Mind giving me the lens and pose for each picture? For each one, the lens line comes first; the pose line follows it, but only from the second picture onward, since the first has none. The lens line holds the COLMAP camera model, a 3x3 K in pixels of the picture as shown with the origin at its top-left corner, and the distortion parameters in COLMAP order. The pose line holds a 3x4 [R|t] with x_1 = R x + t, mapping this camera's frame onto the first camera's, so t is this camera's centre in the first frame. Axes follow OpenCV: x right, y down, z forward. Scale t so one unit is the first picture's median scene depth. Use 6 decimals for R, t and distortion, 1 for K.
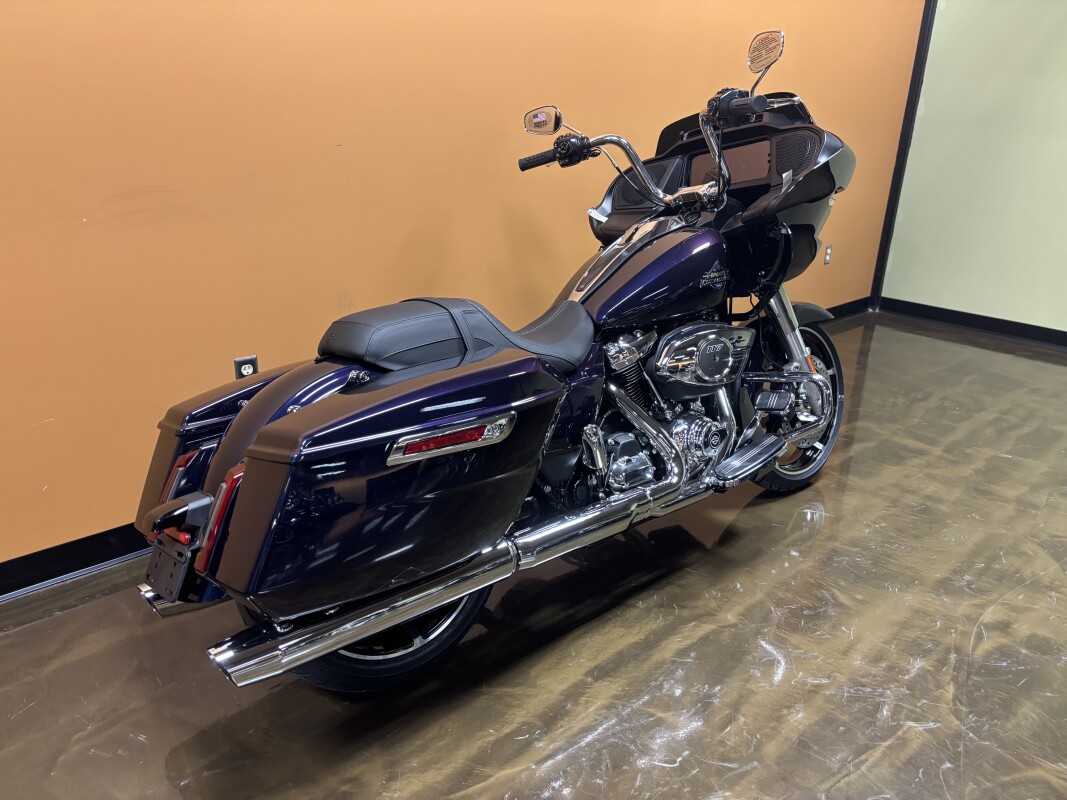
lens RADIAL K [[819.9, 0, 549.2], [0, 819.9, 396.6], [0, 0, 1]] dist [0.003891, -0.009127]
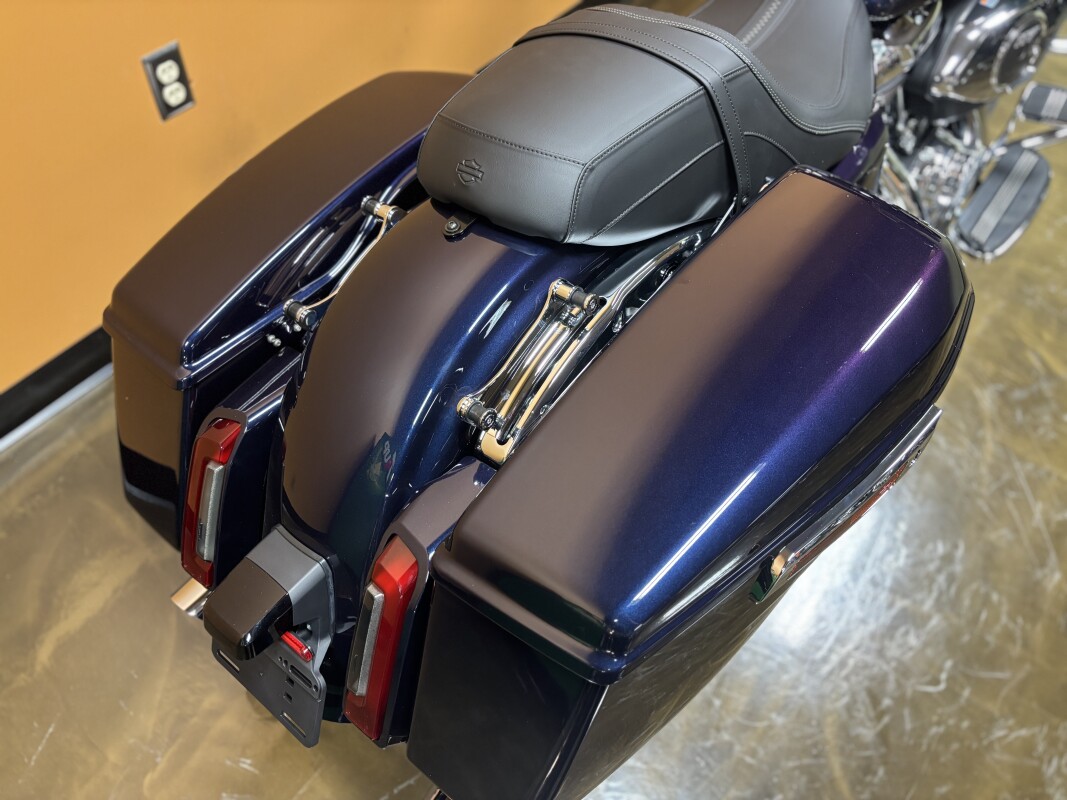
lens RADIAL K [[823.4, 0, 536.6], [0, 823.4, 405.9], [0, 0, 1]] dist [0.008888, -0.001025]
pose [[0.988222, -0.093604, 0.121059, -0.296215], [0.005727, 0.813169, 0.581999, -0.234431], [-0.152919, -0.574451, 0.804128, 0.549221]]
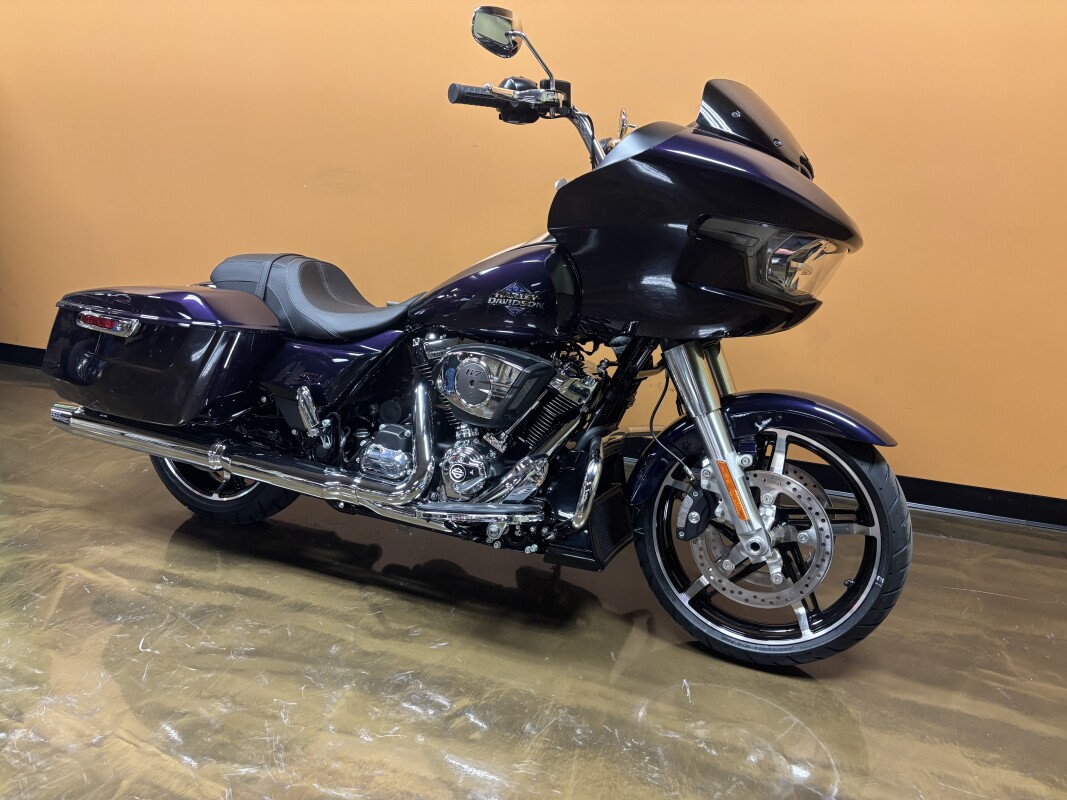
lens RADIAL K [[823.4, 0, 536.6], [0, 823.4, 405.9], [0, 0, 1]] dist [0.008888, -0.001025]
pose [[0.424056, 0.283495, -0.860120, 1.275381], [-0.310891, 0.937596, 0.155756, -0.235719], [0.850602, 0.201354, 0.485729, 0.803606]]
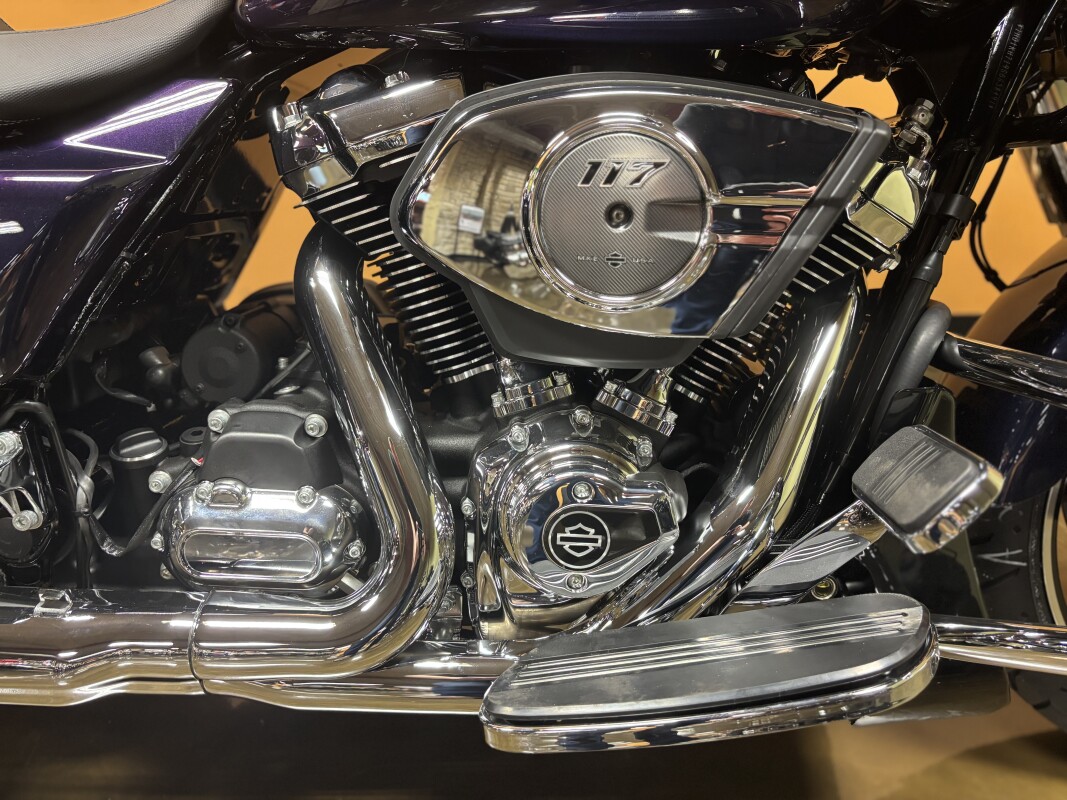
lens RADIAL K [[823.4, 0, 536.6], [0, 823.4, 405.9], [0, 0, 1]] dist [0.008888, -0.001025]
pose [[0.739886, 0.291906, -0.606103, 0.433789], [-0.210976, 0.956187, 0.202966, -0.049479], [0.638794, -0.022299, 0.769054, 1.022233]]
